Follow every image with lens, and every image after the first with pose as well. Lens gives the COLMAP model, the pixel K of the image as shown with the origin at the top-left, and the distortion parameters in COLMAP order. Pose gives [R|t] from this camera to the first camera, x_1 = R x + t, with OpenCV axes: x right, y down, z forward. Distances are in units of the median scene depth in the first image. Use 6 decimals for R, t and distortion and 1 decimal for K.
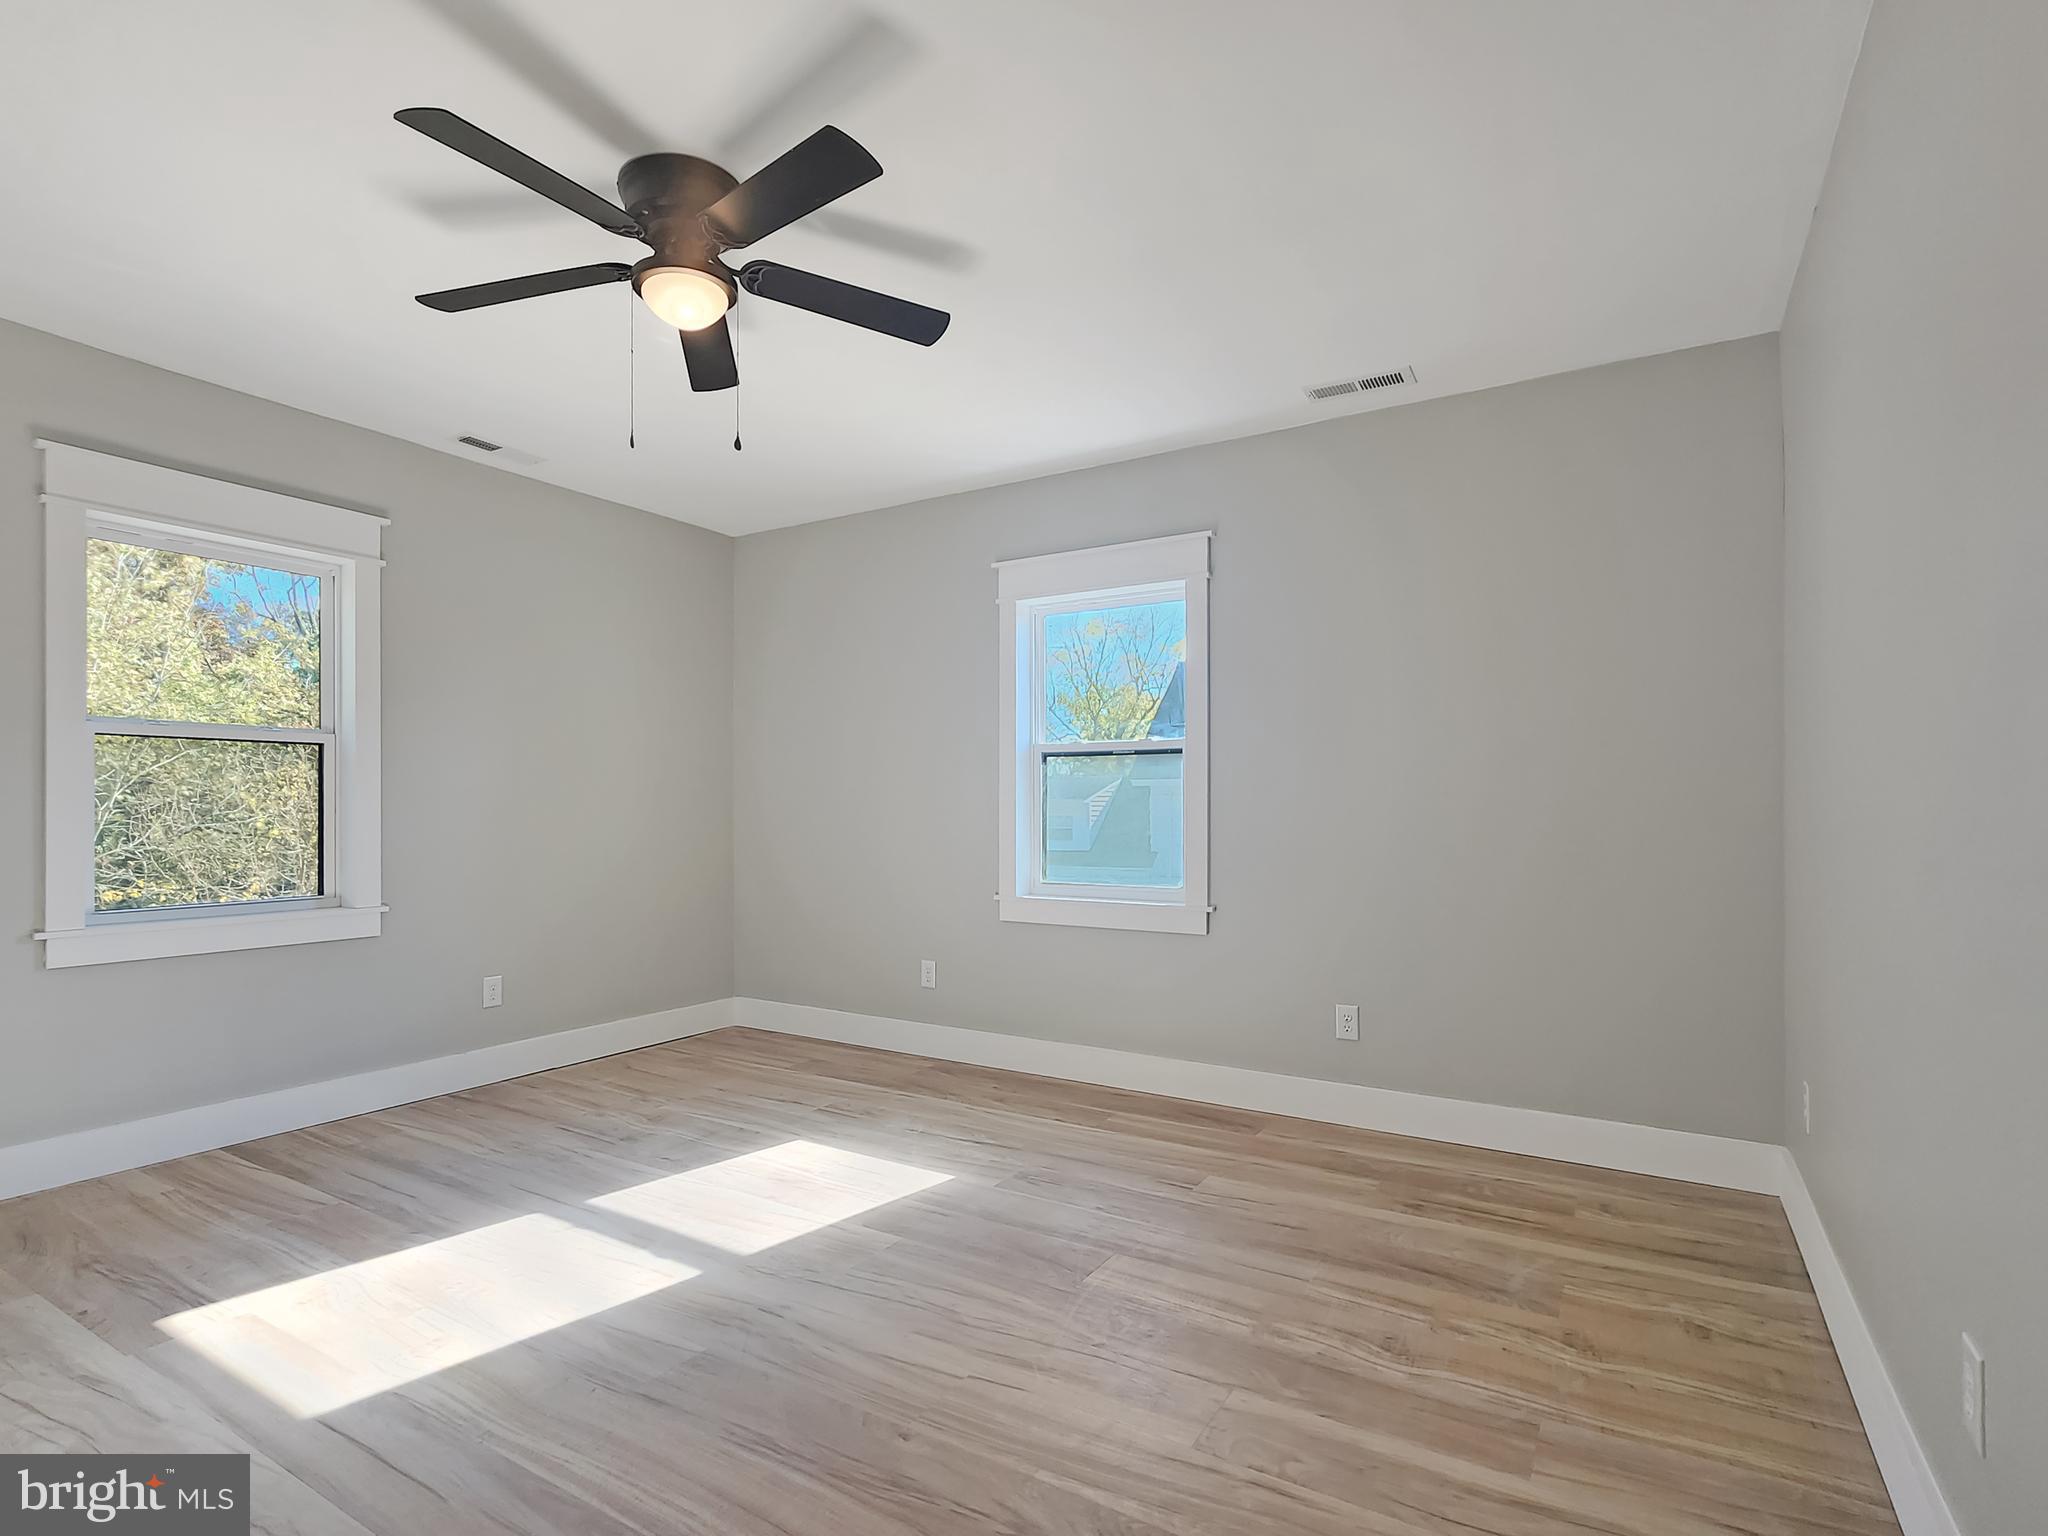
lens RADIAL K [[977.7, 0, 1024.0], [0, 977.7, 768.0], [0, 0, 1]] dist [0.002744, 0.000546]
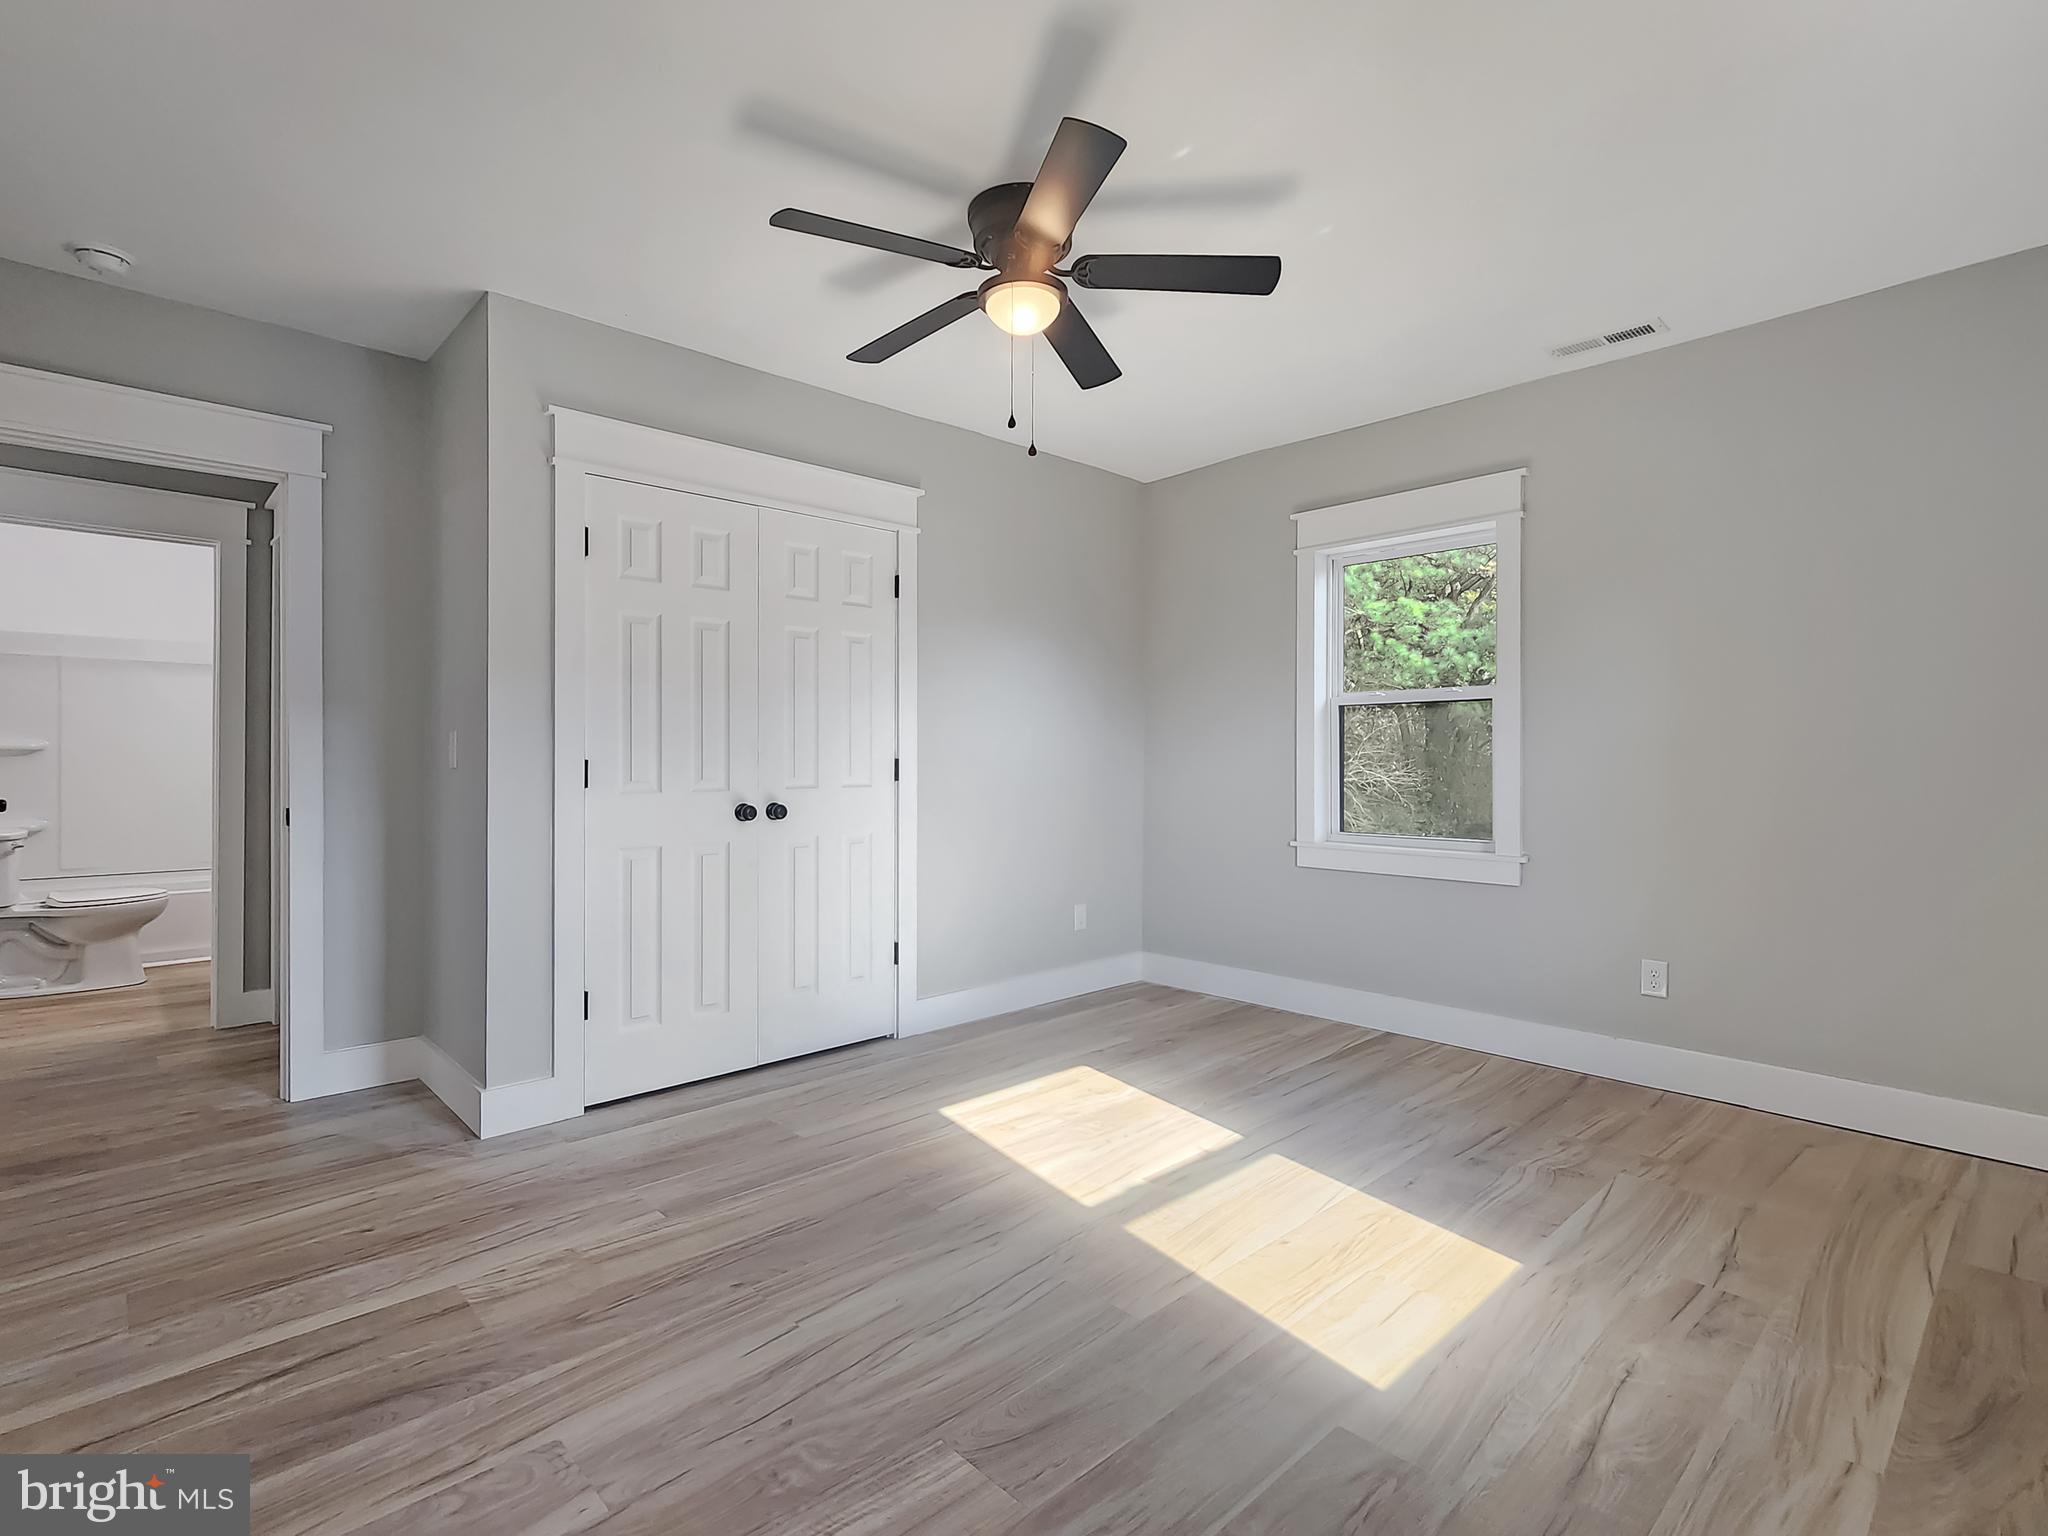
lens RADIAL K [[977.7, 0, 1024.0], [0, 977.7, 768.0], [0, 0, 1]] dist [0.002744, 0.000546]
pose [[-0.233737, 0.011403, -0.972233, 0.546560], [0.040513, 0.999177, 0.001979, 0.033083], [0.971455, -0.038925, -0.234007, 0.937590]]
